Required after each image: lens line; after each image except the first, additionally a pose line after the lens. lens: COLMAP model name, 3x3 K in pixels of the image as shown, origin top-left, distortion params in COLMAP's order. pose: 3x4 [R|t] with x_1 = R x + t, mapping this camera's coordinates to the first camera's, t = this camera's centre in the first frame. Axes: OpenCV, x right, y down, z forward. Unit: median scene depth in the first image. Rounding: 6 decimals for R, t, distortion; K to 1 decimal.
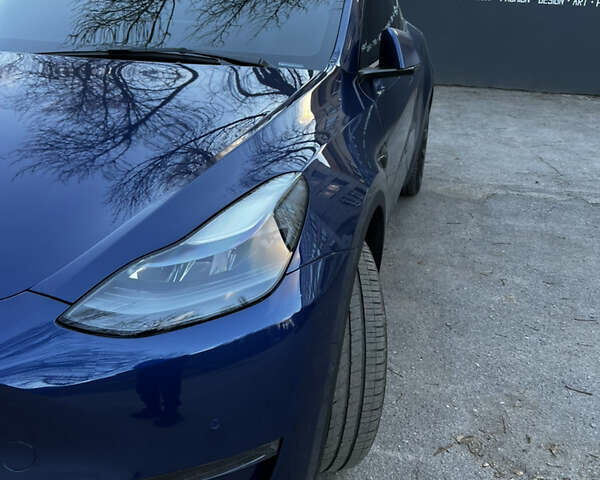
lens RADIAL K [[615.3, 0, 300.0], [0, 615.3, 240.0], [0, 0, 1]] dist [0.101438, -0.212448]
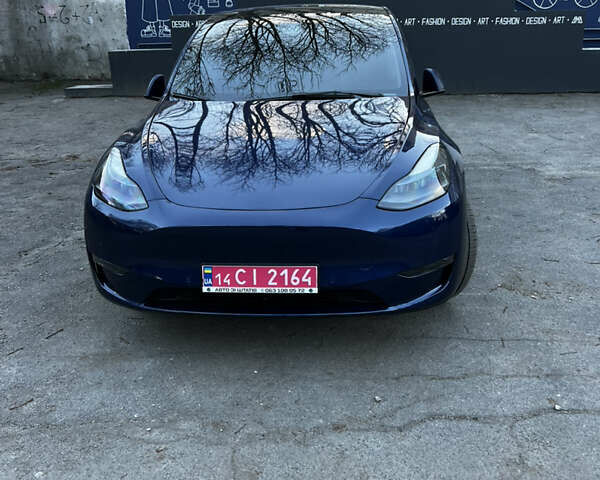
lens RADIAL K [[615.3, 0, 300.0], [0, 615.3, 240.0], [0, 0, 1]] dist [0.101438, -0.212448]
pose [[0.984013, -0.116592, 0.134625, -0.337384], [0.119906, 0.992644, -0.016745, 0.086295], [-0.131683, 0.032620, 0.990755, -0.457311]]
